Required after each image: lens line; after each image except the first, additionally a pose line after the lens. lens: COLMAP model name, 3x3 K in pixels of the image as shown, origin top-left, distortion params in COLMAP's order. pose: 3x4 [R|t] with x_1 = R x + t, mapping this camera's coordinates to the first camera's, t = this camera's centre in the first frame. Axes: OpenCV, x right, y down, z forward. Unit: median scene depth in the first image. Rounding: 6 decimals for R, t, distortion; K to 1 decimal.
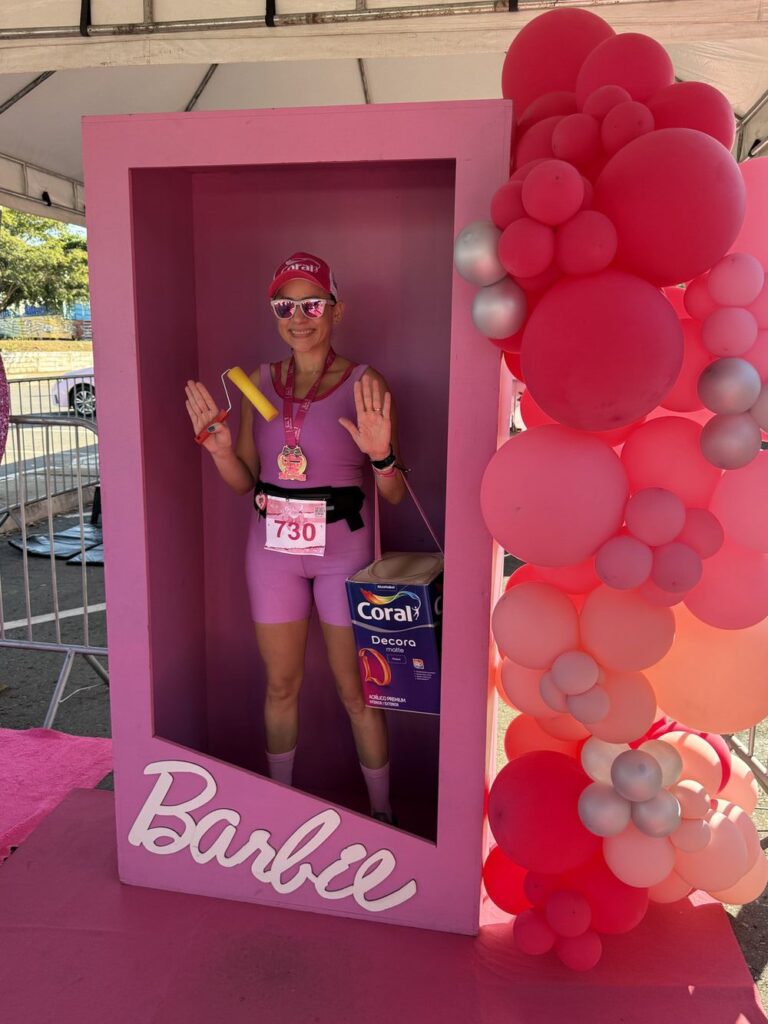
lens RADIAL K [[833.1, 0, 384.9], [0, 833.1, 513.7], [0, 0, 1]] dist [-0.008579, -0.003626]
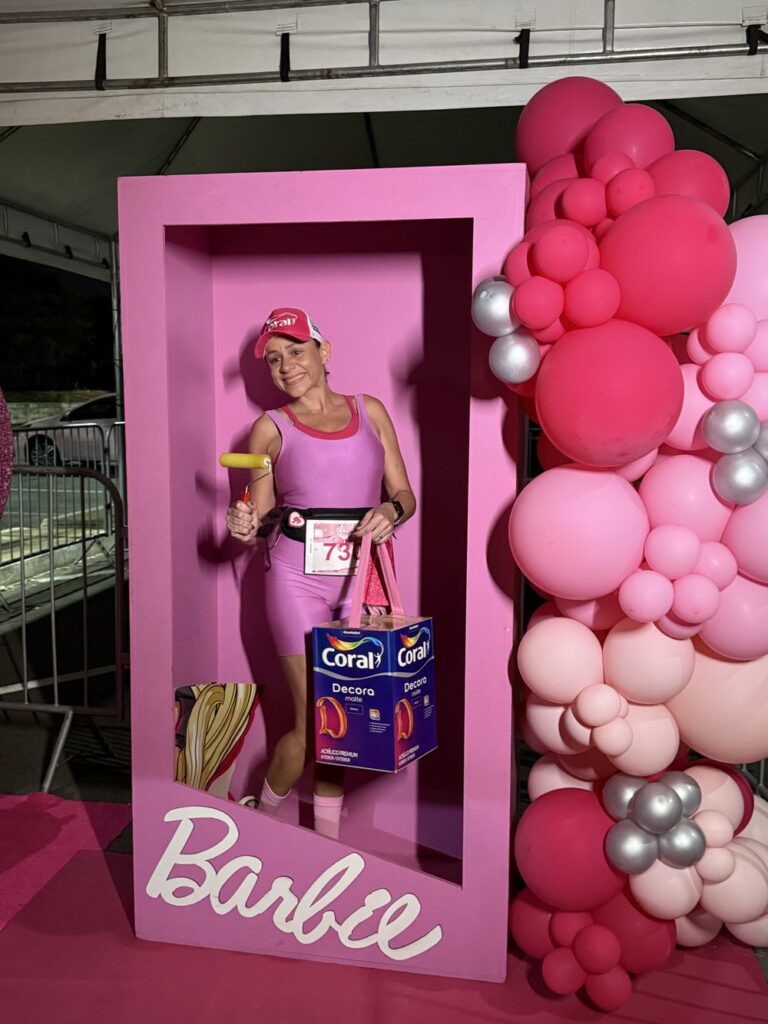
lens RADIAL K [[958.7, 0, 388.2], [0, 958.7, 516.9], [0, 0, 1]] dist [0.002625, 0.000000]
pose [[0.999957, -0.007349, 0.005641, -0.027844], [0.007736, 0.997380, -0.071930, 0.037140], [-0.005097, 0.071970, 0.997394, -0.164617]]
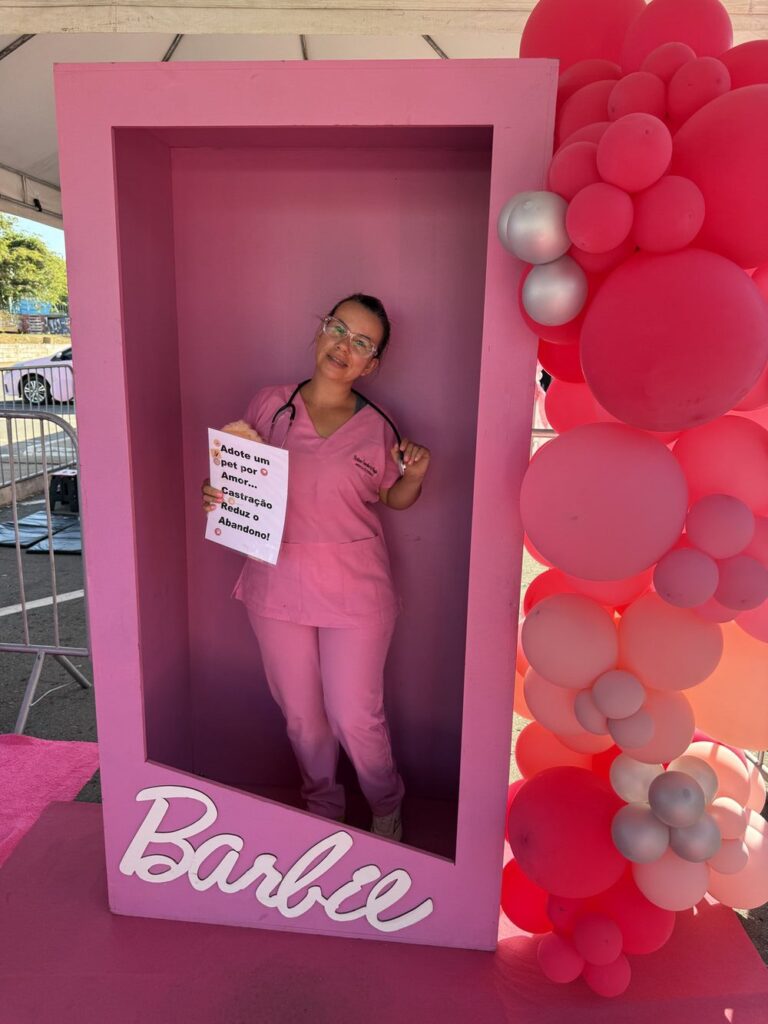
lens RADIAL K [[730.2, 0, 382.9], [0, 730.2, 515.1], [0, 0, 1]] dist [-0.013887, 0.004974]
pose [[0.994863, -0.013379, 0.100346, -0.094651], [0.009947, 0.999351, 0.034624, -0.030406], [-0.100744, -0.033448, 0.994350, 0.179221]]
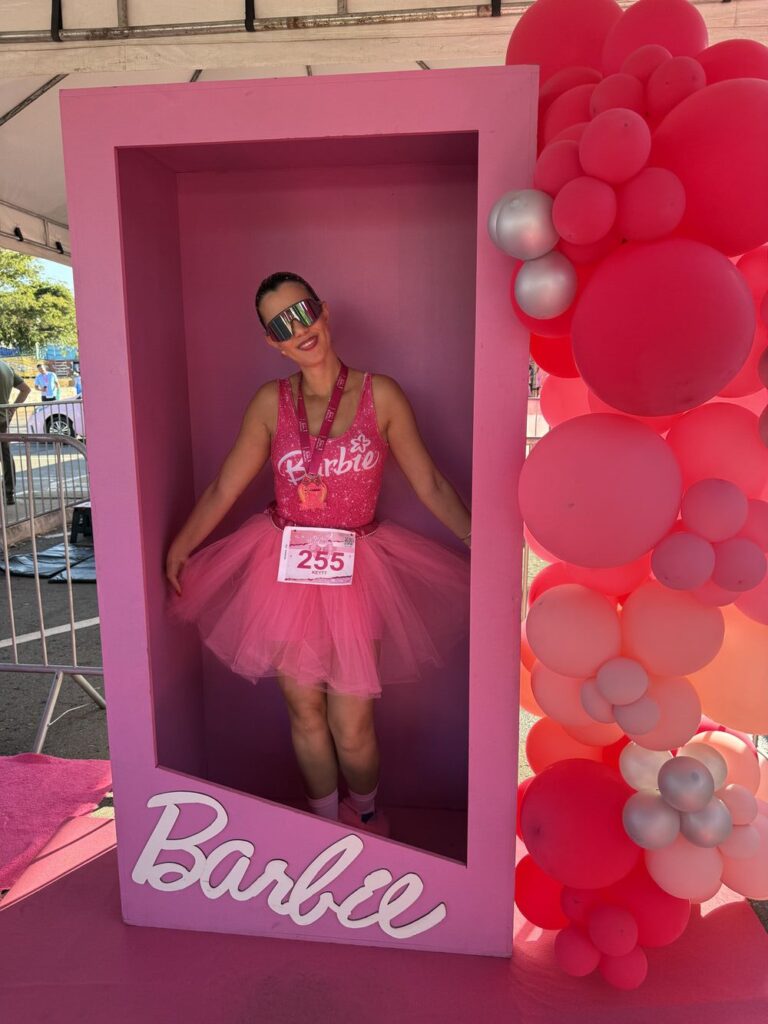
lens RADIAL K [[730.2, 0, 386.9], [0, 730.2, 516.3], [0, 0, 1]] dist [-0.013887, 0.004974]
pose [[0.996614, -0.033337, 0.075155, -0.074079], [0.034254, 0.999353, -0.010944, 0.006109], [-0.074741, 0.013481, 0.997112, 0.165971]]
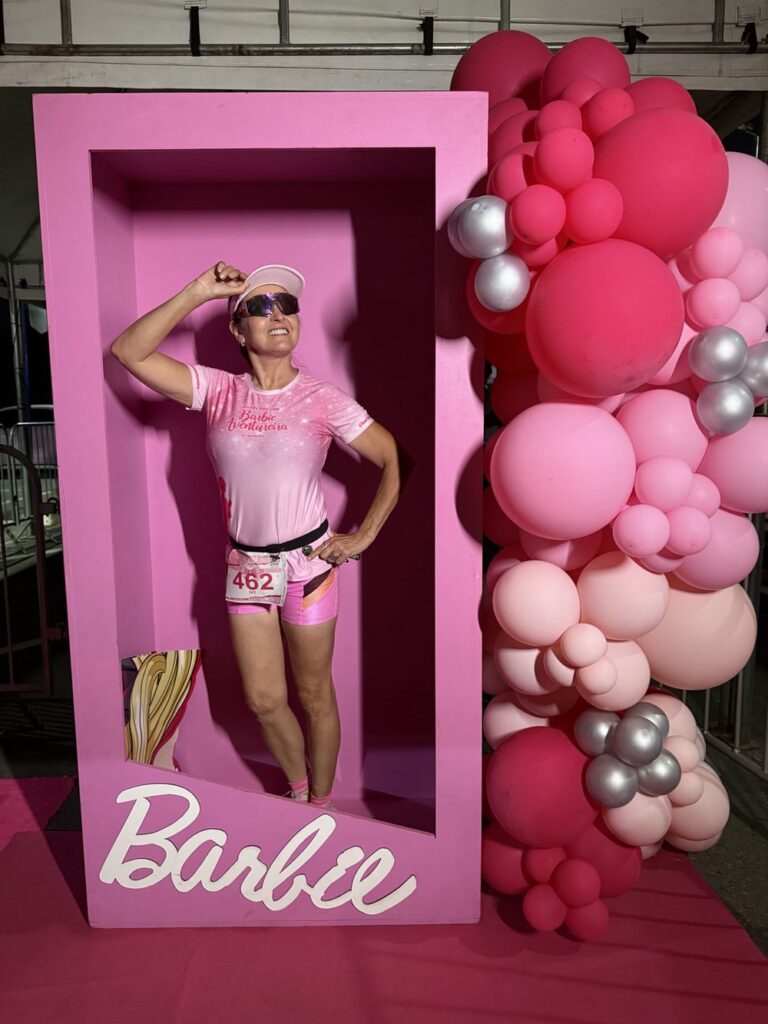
lens RADIAL K [[730.2, 0, 387.6], [0, 730.2, 517.2], [0, 0, 1]] dist [-0.013887, 0.004974]
pose [[0.978690, -0.051214, 0.198853, -0.140821], [0.062098, 0.996872, -0.048884, 0.054703], [-0.195728, 0.060190, 0.978809, 0.129464]]
